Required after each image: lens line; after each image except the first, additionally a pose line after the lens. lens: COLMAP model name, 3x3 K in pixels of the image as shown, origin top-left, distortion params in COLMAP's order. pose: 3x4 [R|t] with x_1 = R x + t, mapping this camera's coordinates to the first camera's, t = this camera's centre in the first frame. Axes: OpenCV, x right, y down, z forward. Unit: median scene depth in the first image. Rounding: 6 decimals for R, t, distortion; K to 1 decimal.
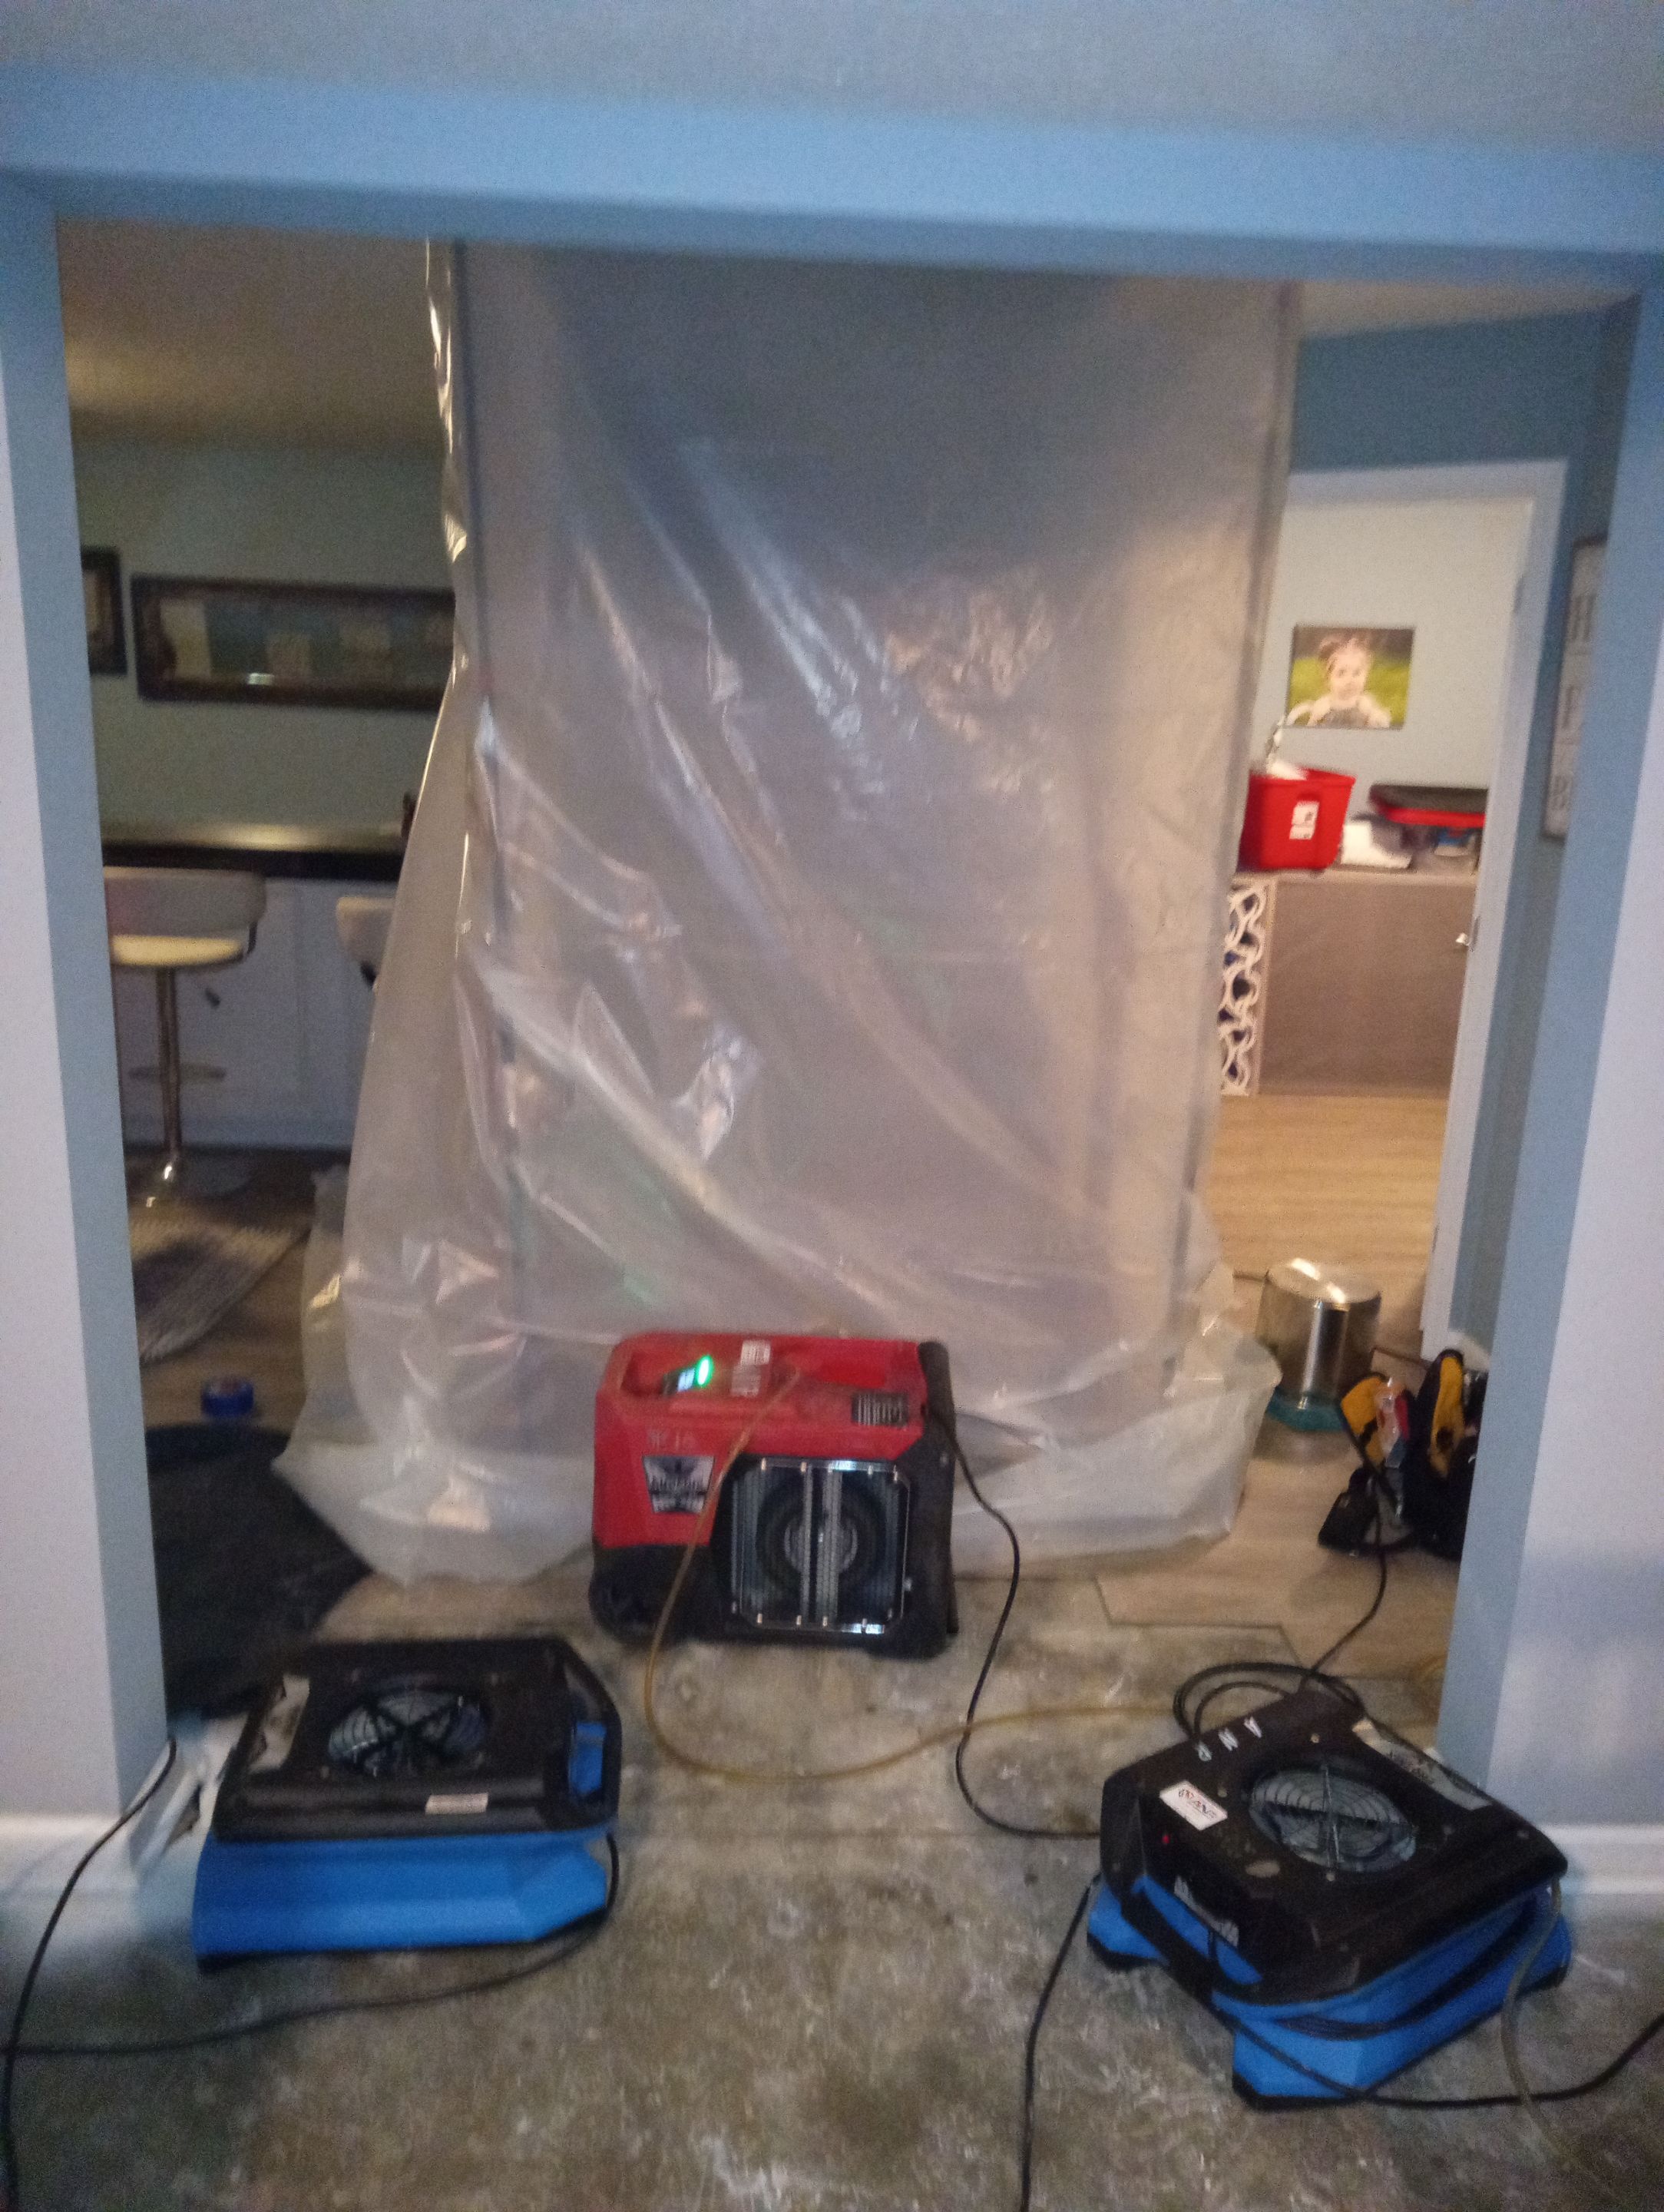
lens RADIAL K [[1660.6, 0, 832.0], [0, 1660.6, 1106.0], [0, 0, 1]] dist [-0.009045, -0.005614]
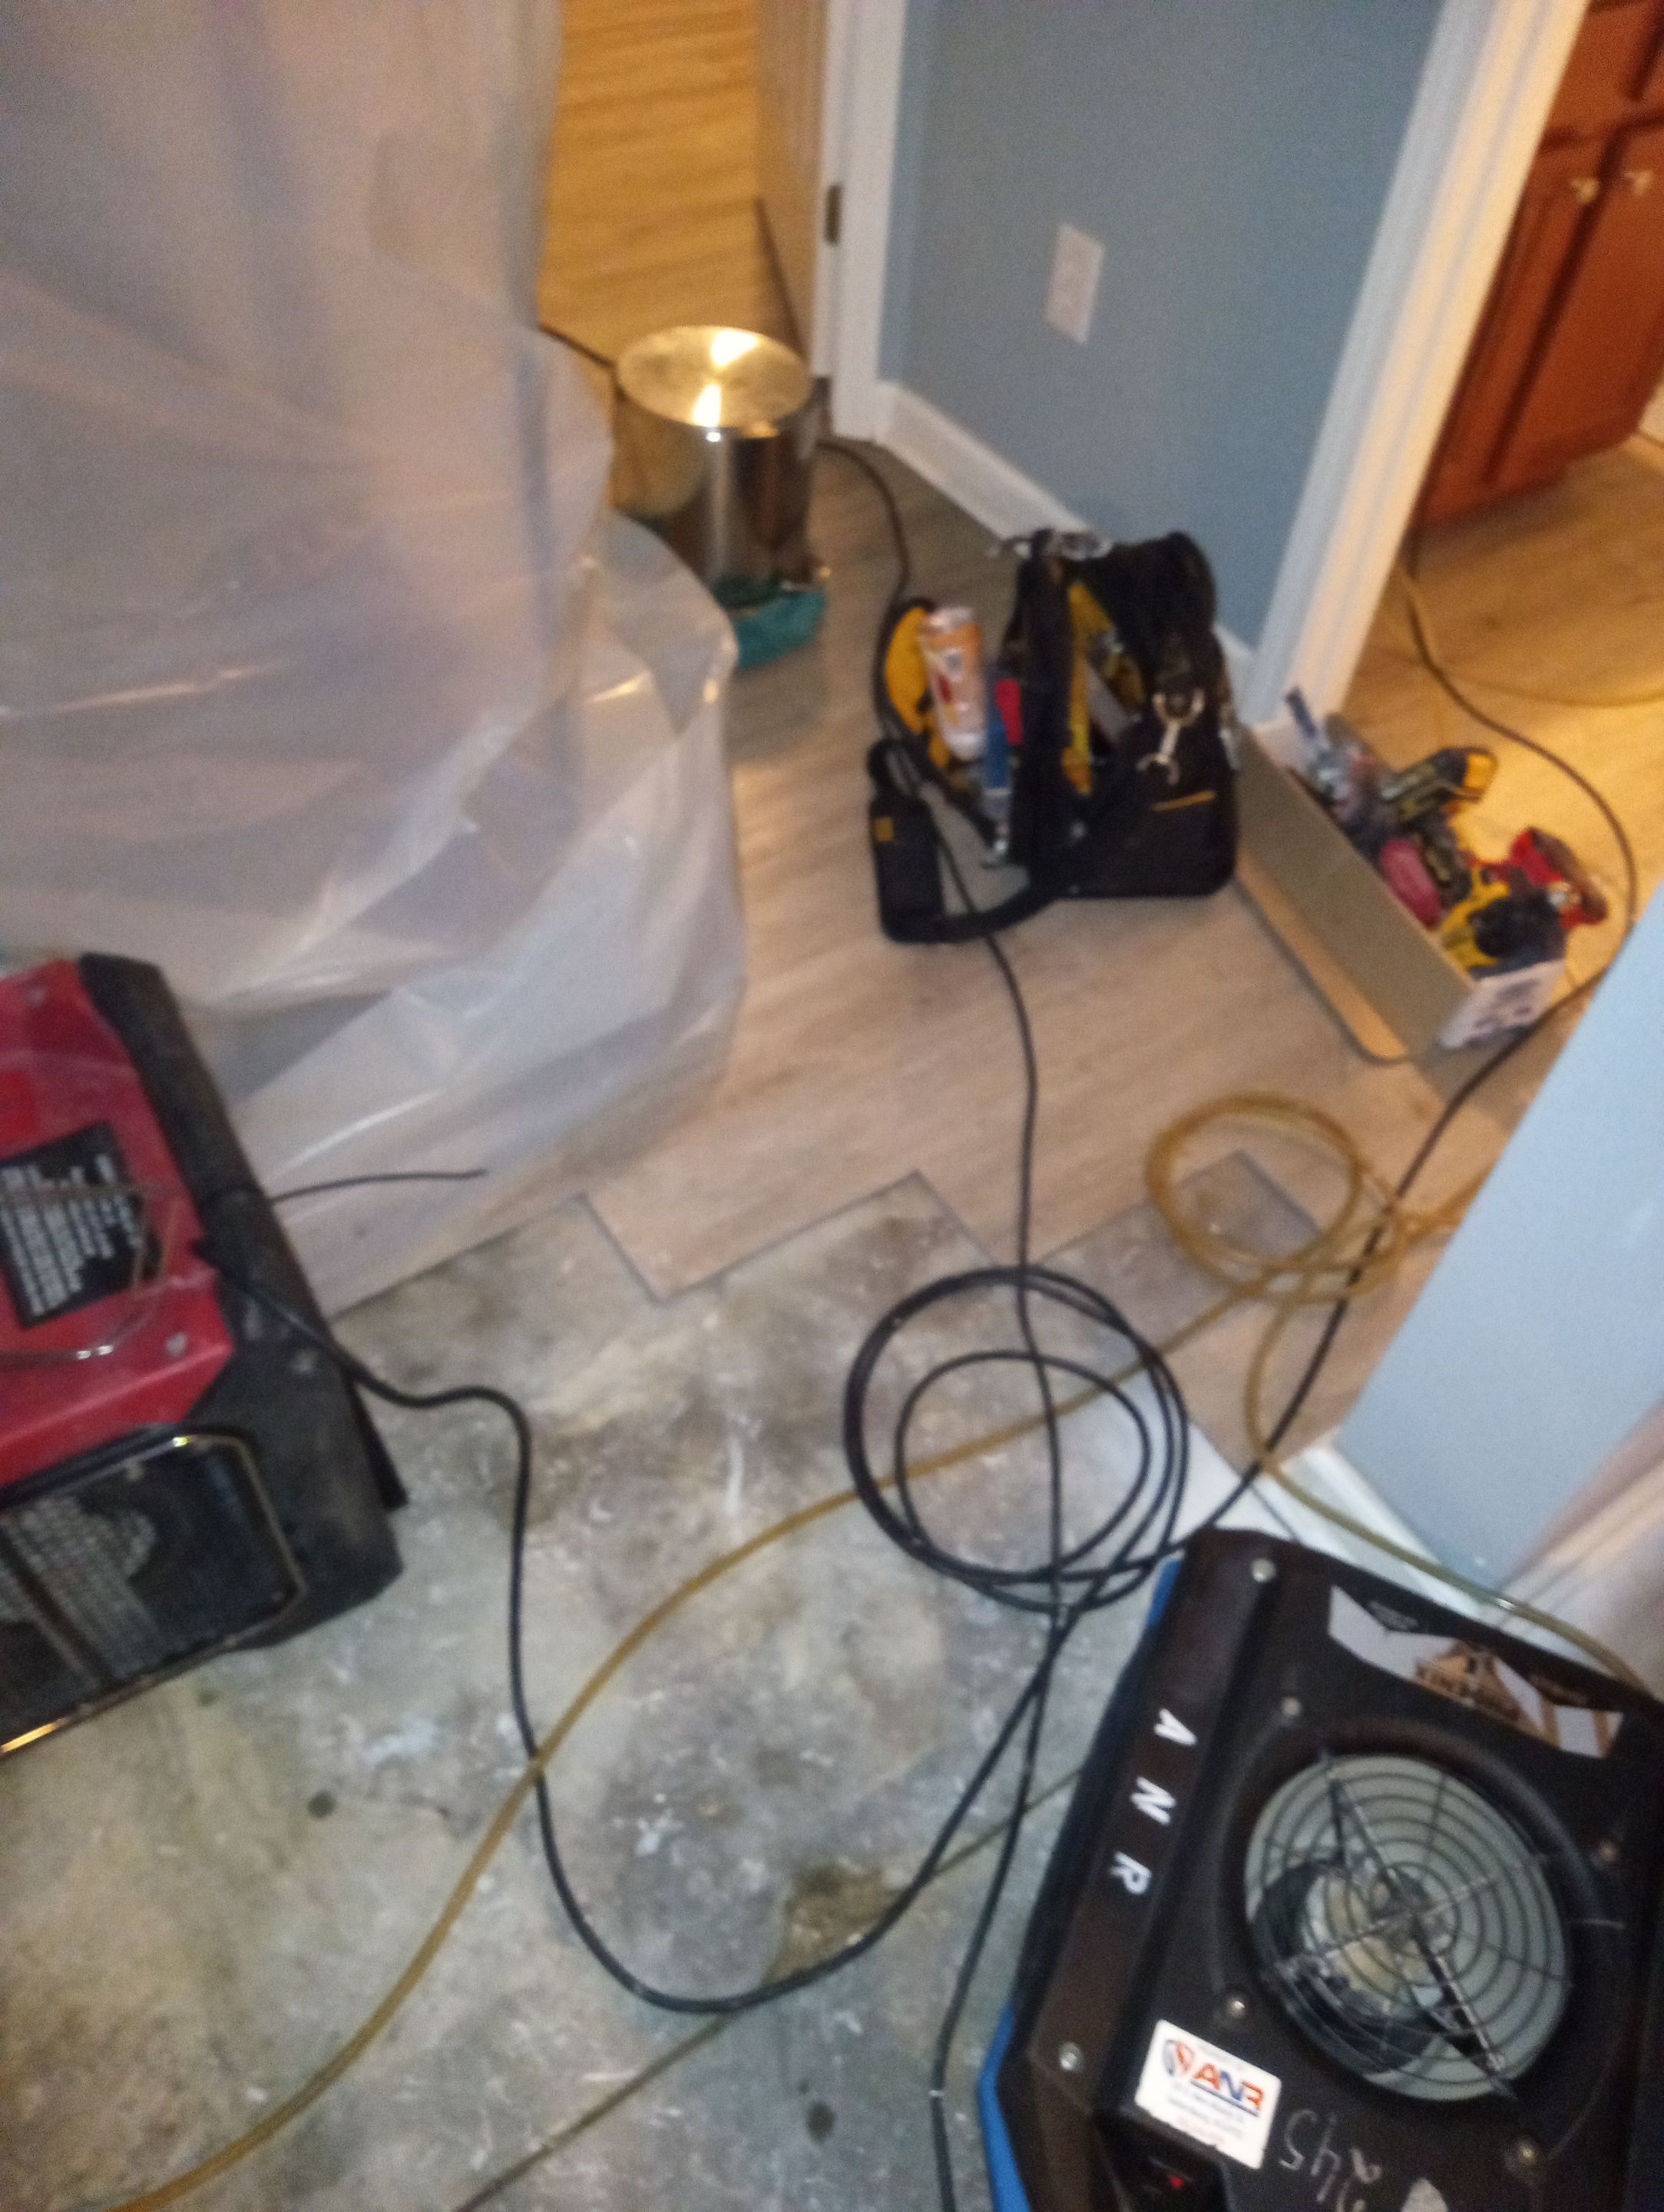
lens RADIAL K [[1660.6, 0, 832.0], [0, 1660.6, 1106.0], [0, 0, 1]] dist [-0.009045, -0.005614]
pose [[0.847868, -0.393761, 0.355065, 0.054611], [0.090260, 0.767091, 0.635158, -0.072653], [-0.522468, -0.506482, 0.685933, 0.664755]]
